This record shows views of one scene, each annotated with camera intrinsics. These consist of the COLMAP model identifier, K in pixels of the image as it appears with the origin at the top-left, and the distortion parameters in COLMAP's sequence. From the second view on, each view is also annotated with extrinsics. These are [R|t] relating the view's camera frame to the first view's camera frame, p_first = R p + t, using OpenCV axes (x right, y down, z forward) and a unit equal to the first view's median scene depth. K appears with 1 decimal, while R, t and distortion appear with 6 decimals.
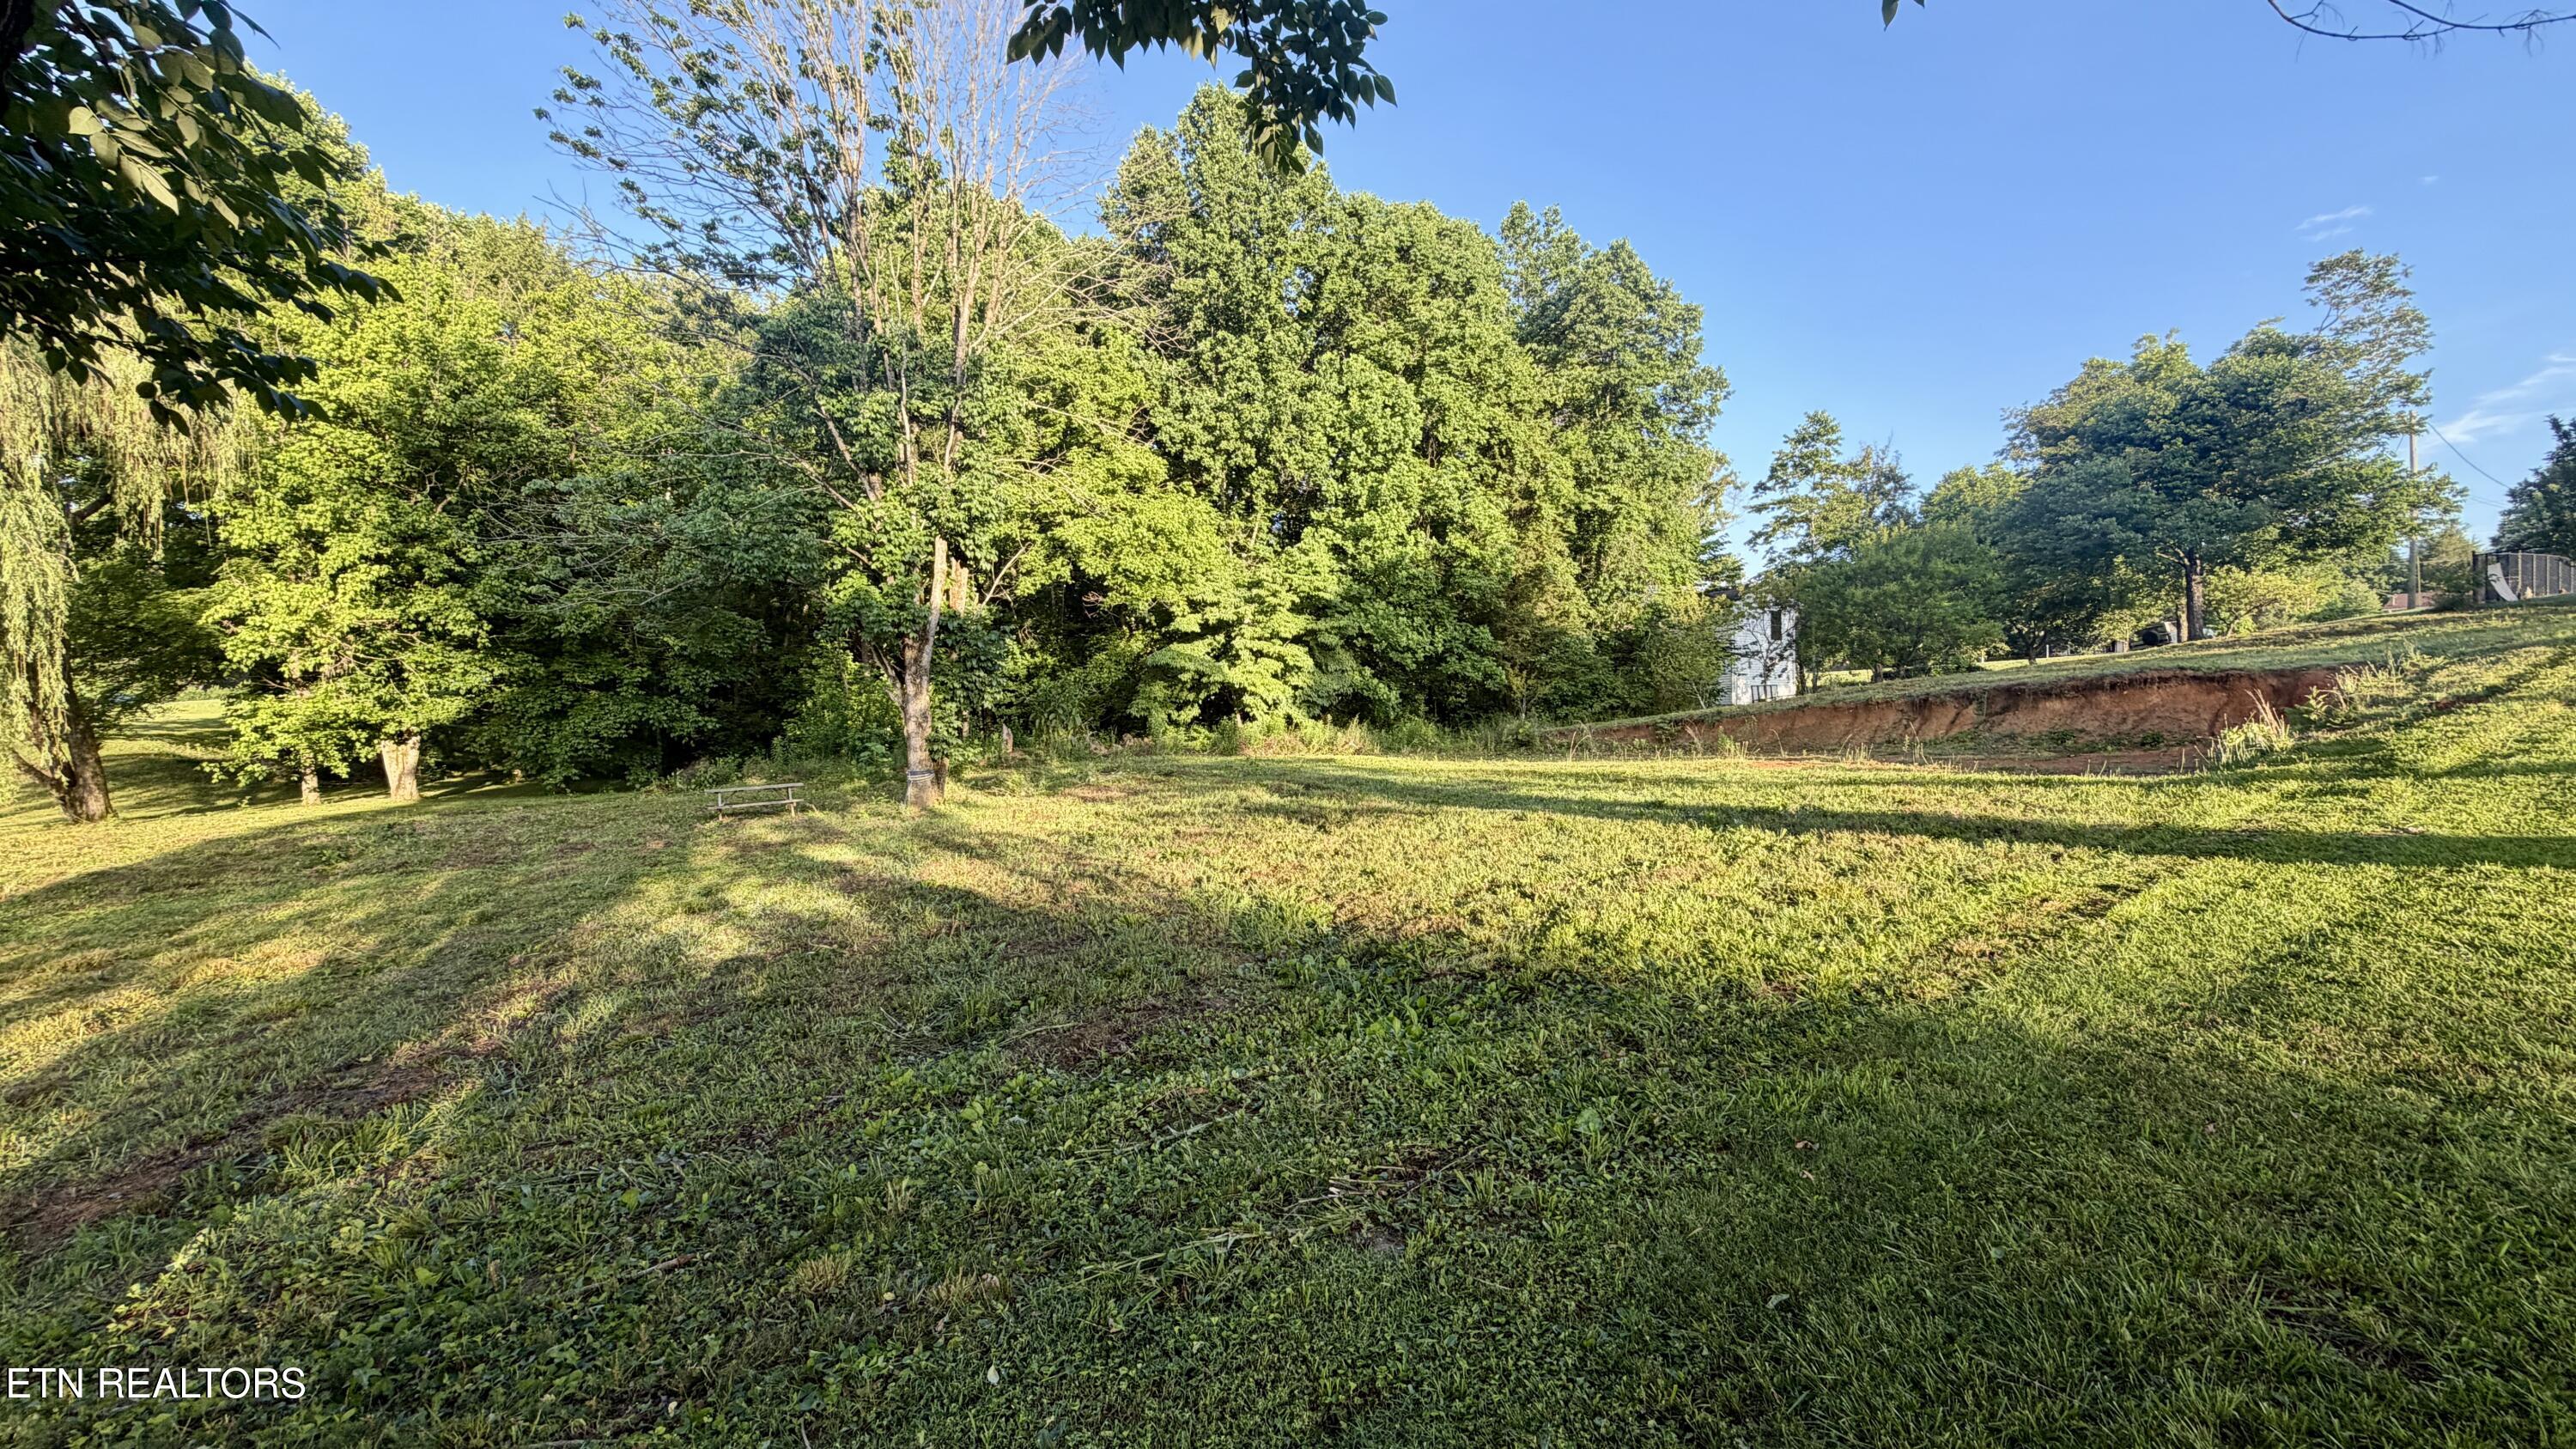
lens RADIAL K [[1028.1, 0, 1298.0], [0, 1028.1, 720.7], [0, 0, 1]] dist [0.001775, 0.000102]
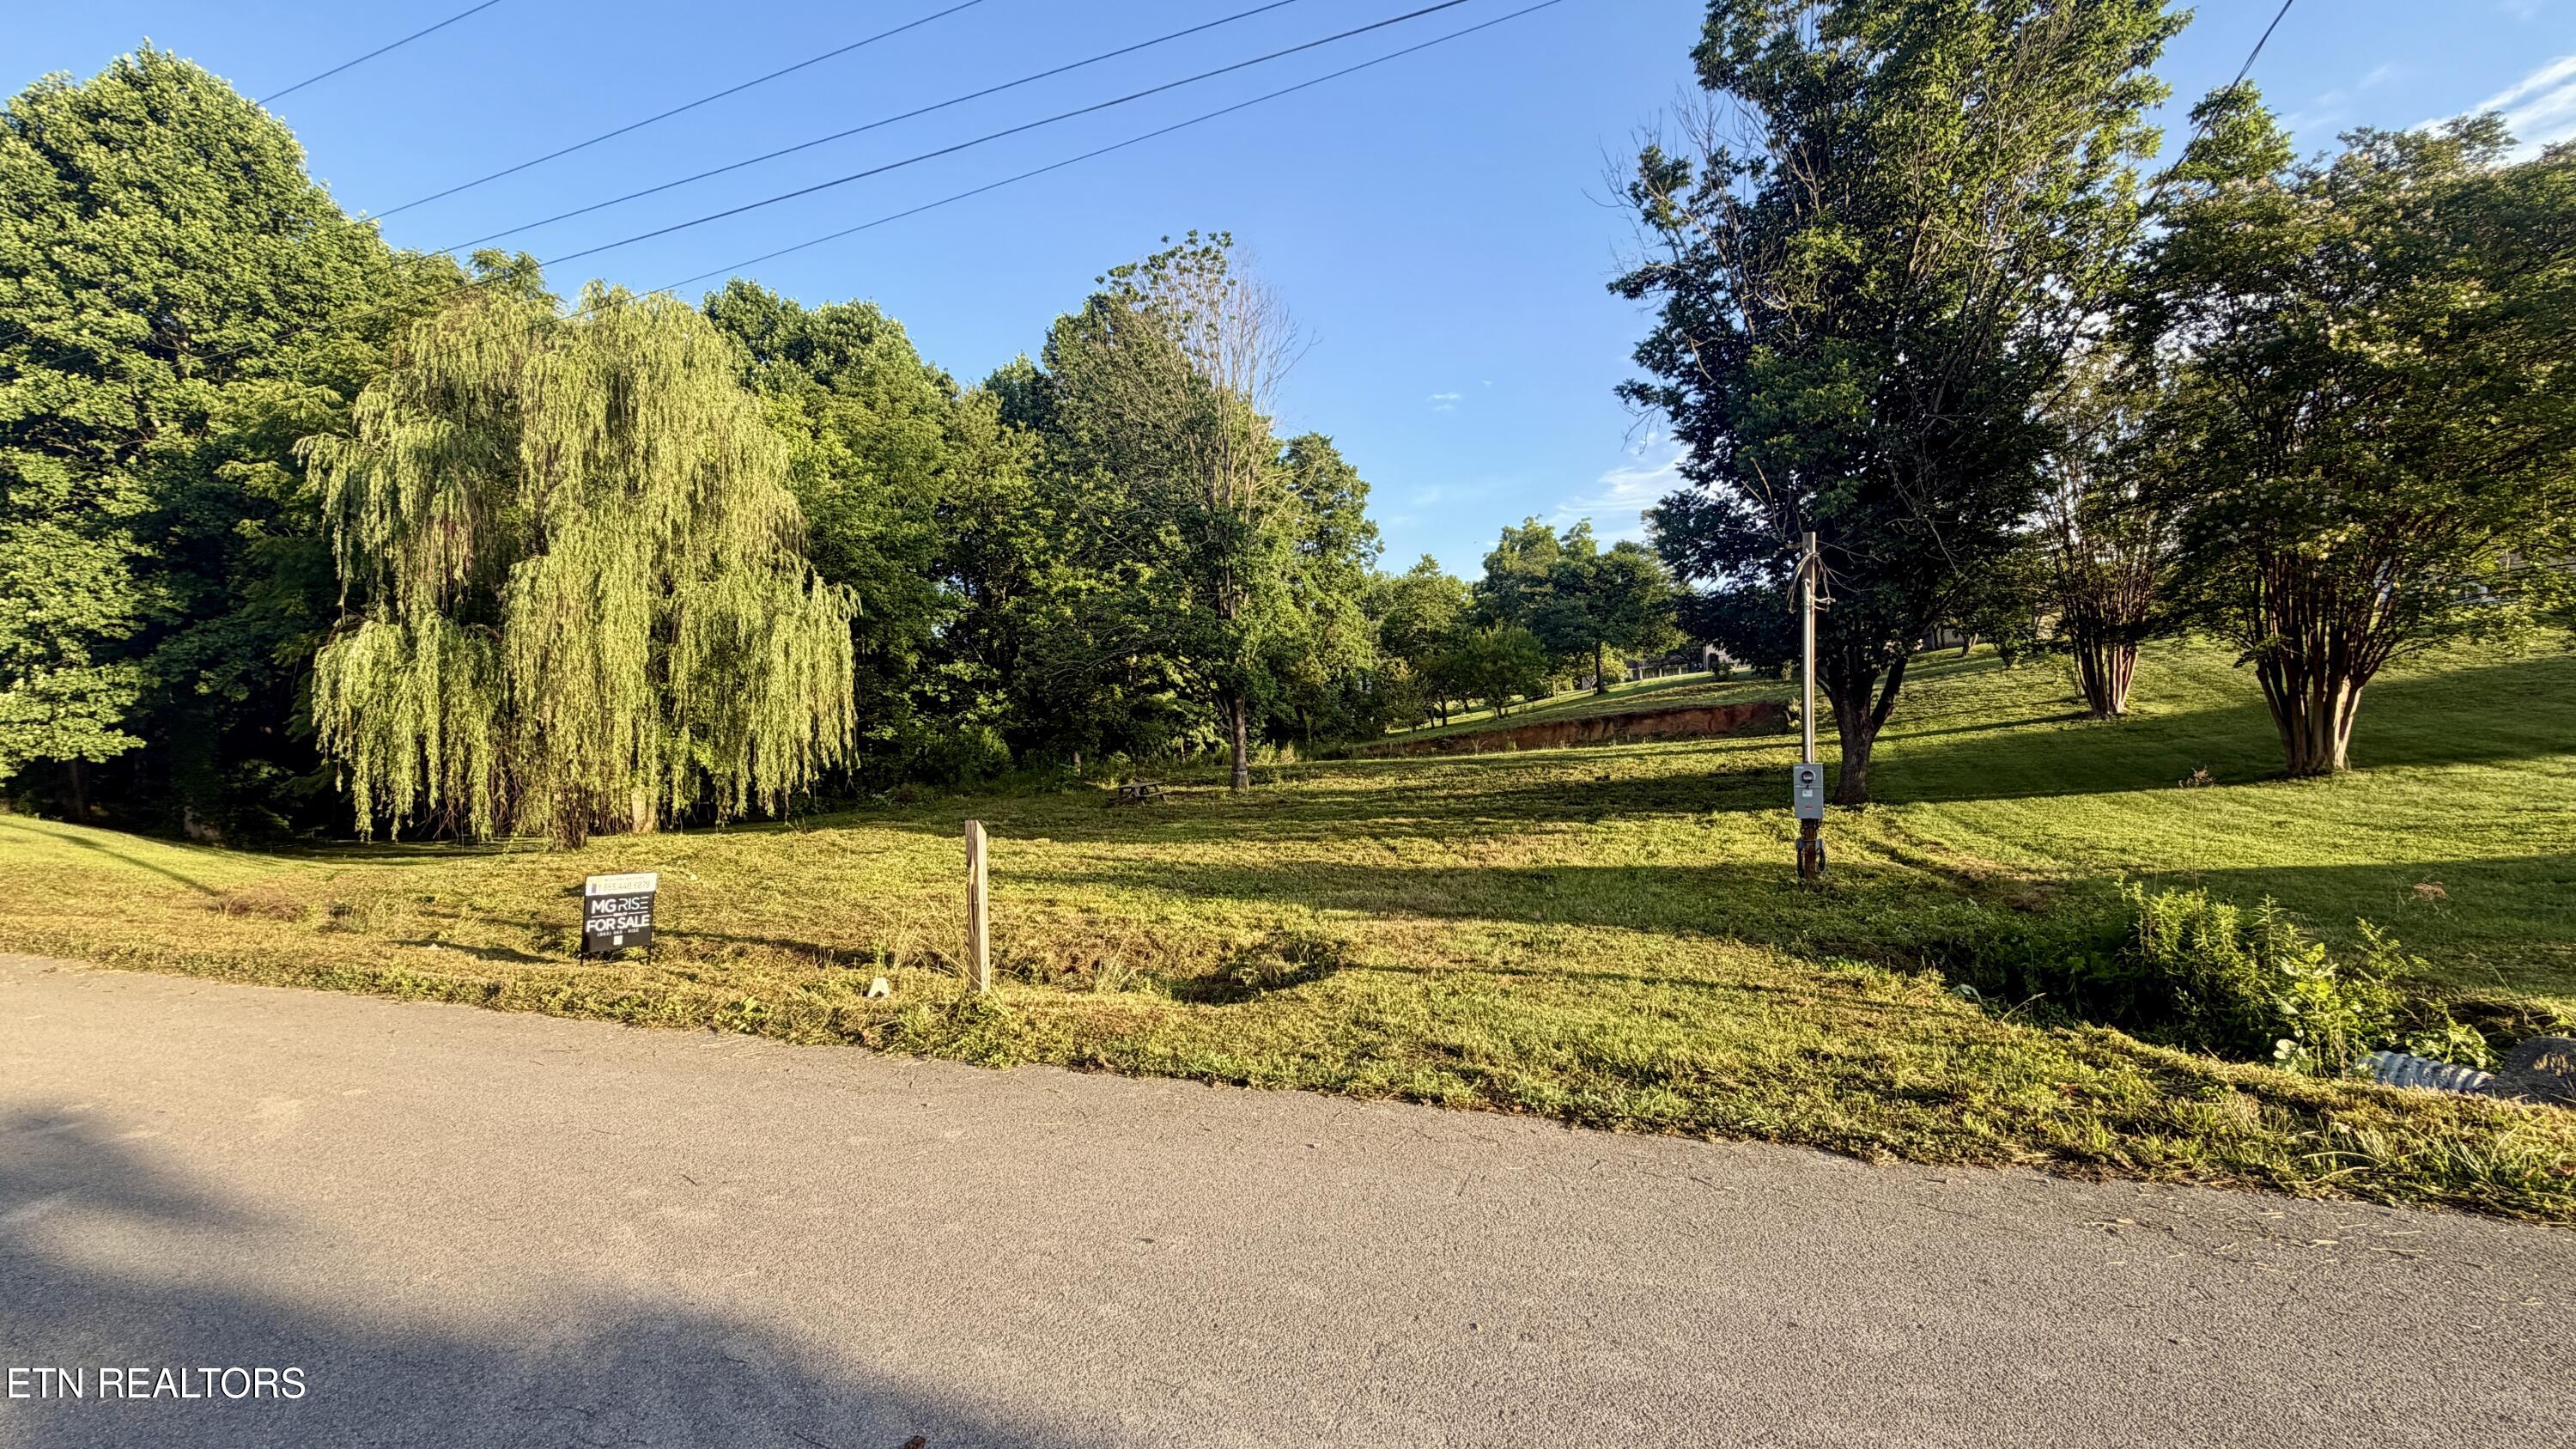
lens RADIAL K [[1028.1, 0, 1298.0], [0, 1028.1, 720.7], [0, 0, 1]] dist [0.001775, 0.000102]
pose [[0.802113, -0.019970, 0.596838, -0.653055], [0.049175, 0.998255, -0.032688, 0.009436], [-0.595143, 0.055569, 0.801696, -0.182329]]
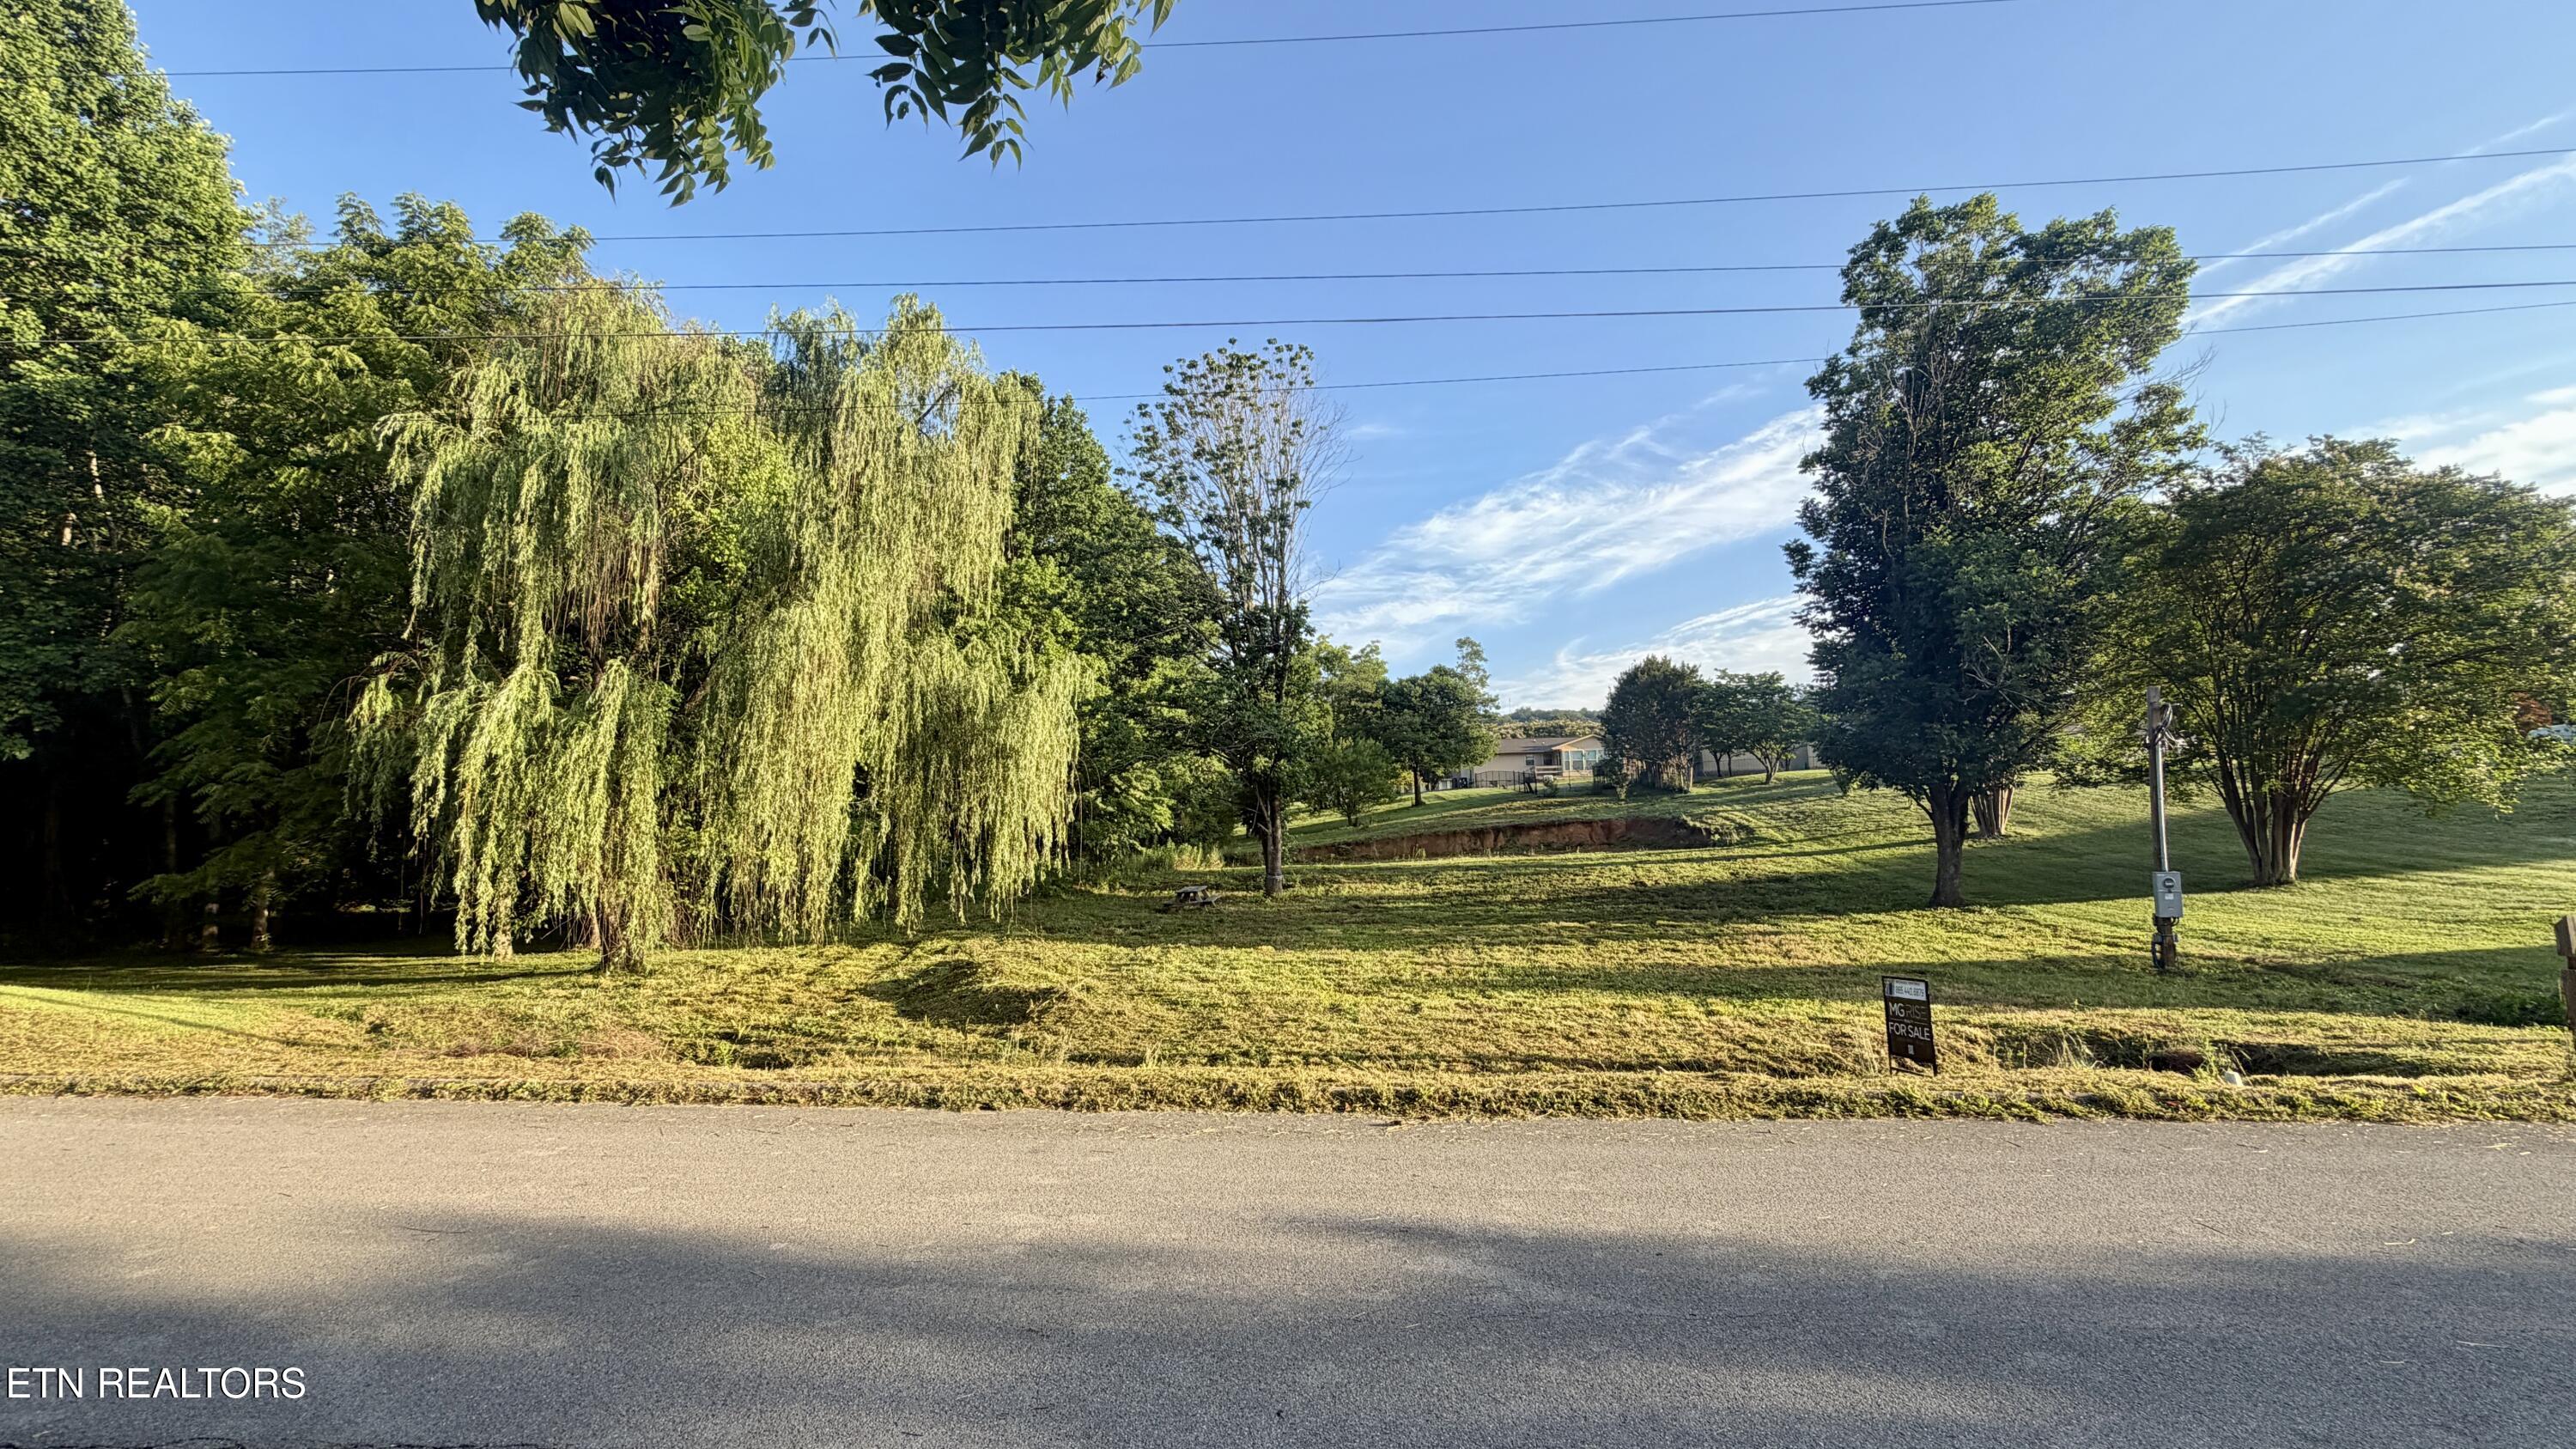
lens RADIAL K [[1028.1, 0, 1298.0], [0, 1028.1, 720.7], [0, 0, 1]] dist [0.001775, 0.000102]
pose [[0.564591, 0.081486, 0.821339, -0.863091], [0.034253, 0.991944, -0.121958, -0.000883], [-0.824660, 0.096990, 0.557251, 0.041560]]
